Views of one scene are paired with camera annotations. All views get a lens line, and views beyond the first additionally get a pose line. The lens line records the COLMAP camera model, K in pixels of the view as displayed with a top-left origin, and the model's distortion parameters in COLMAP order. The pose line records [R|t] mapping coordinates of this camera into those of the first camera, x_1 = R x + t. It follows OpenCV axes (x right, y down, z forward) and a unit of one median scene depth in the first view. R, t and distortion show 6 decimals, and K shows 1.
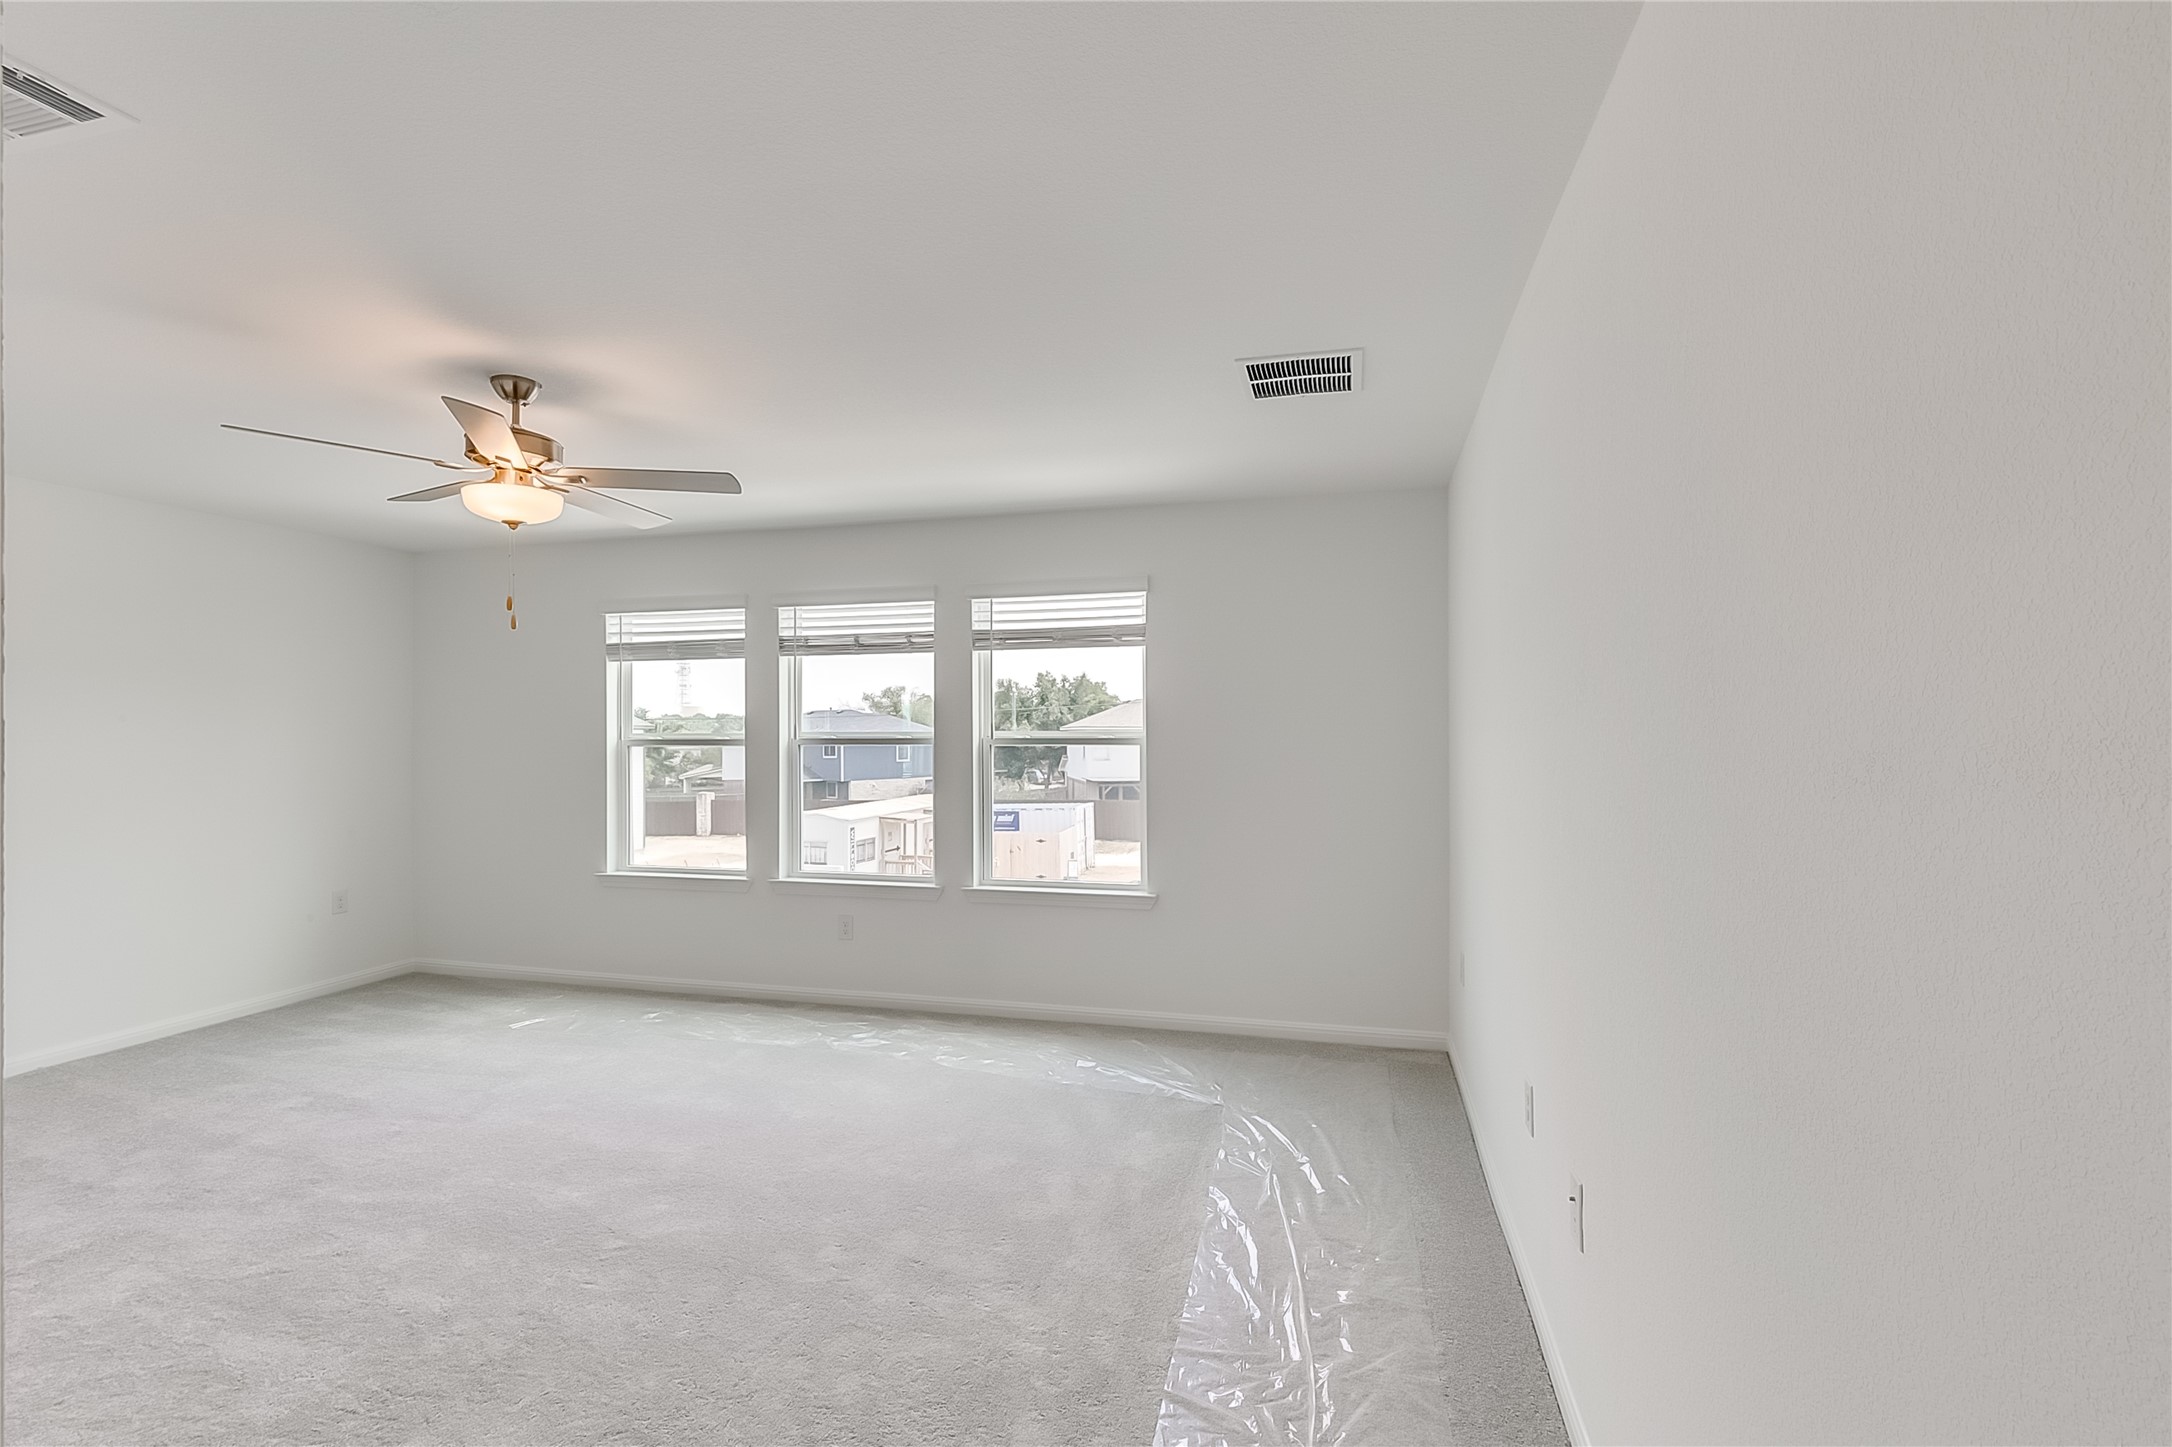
lens RADIAL K [[965.7, 0, 1087.6], [0, 965.7, 729.6], [0, 0, 1]] dist [-0.005135, -0.000907]
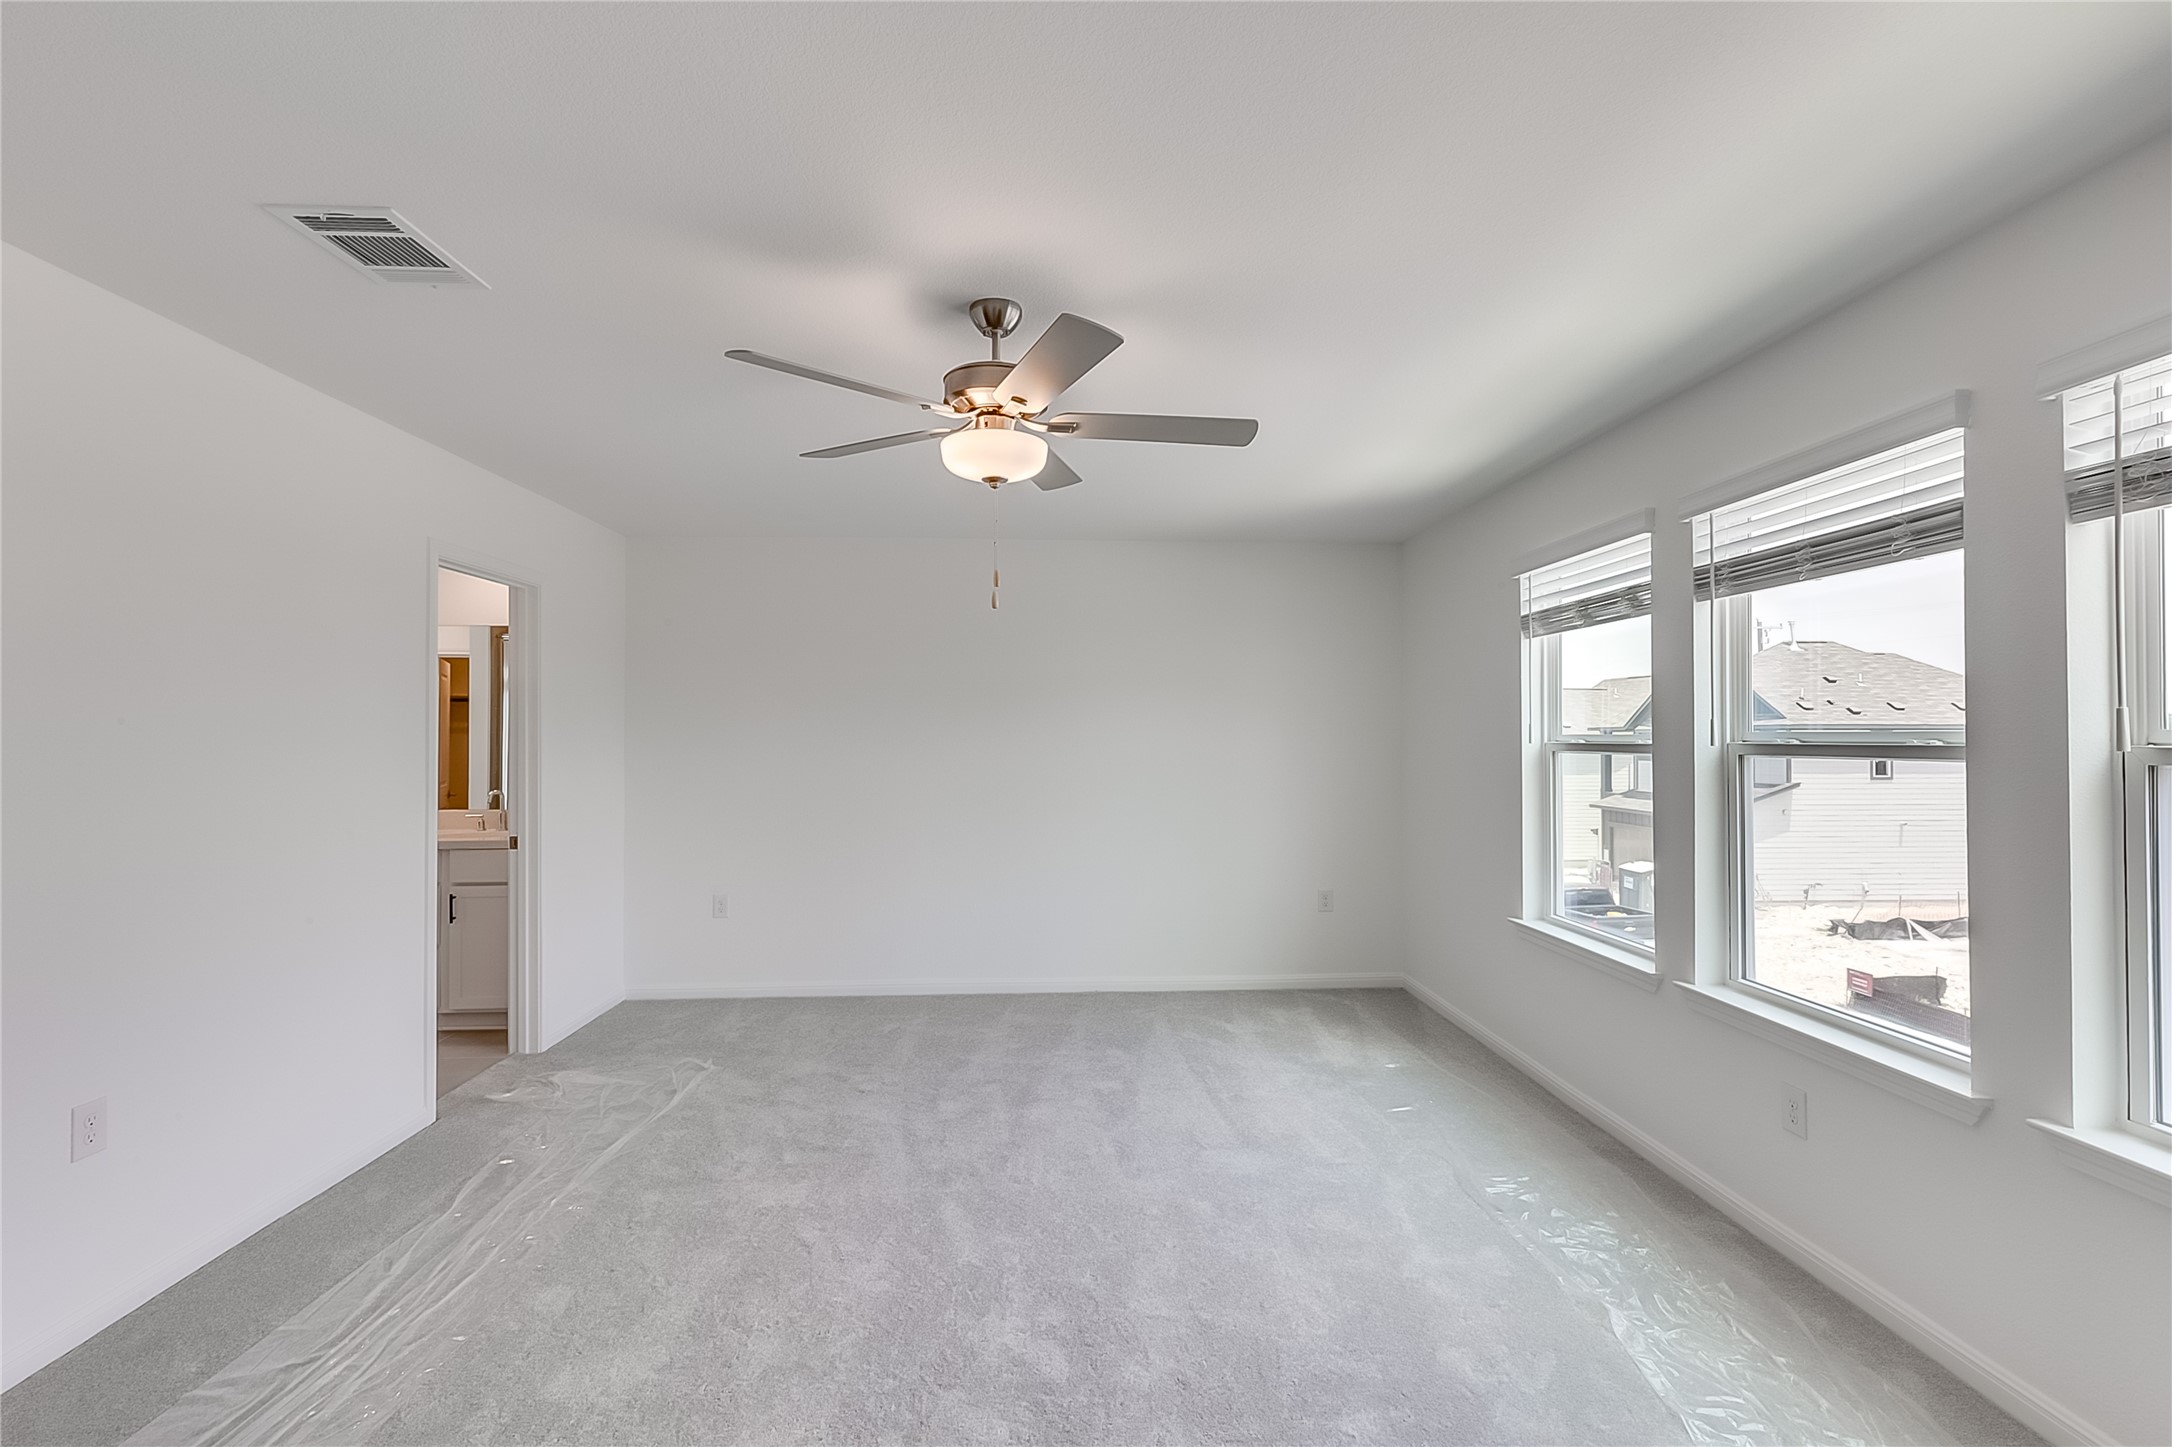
lens RADIAL K [[965.7, 0, 1077.2], [0, 965.7, 723.7], [0, 0, 1]] dist [-0.005135, -0.000907]
pose [[0.303861, -0.011041, -0.952652, 0.126531], [0.003555, 0.999939, -0.010455, 0.002598], [0.952710, -0.000210, 0.303882, 0.480507]]
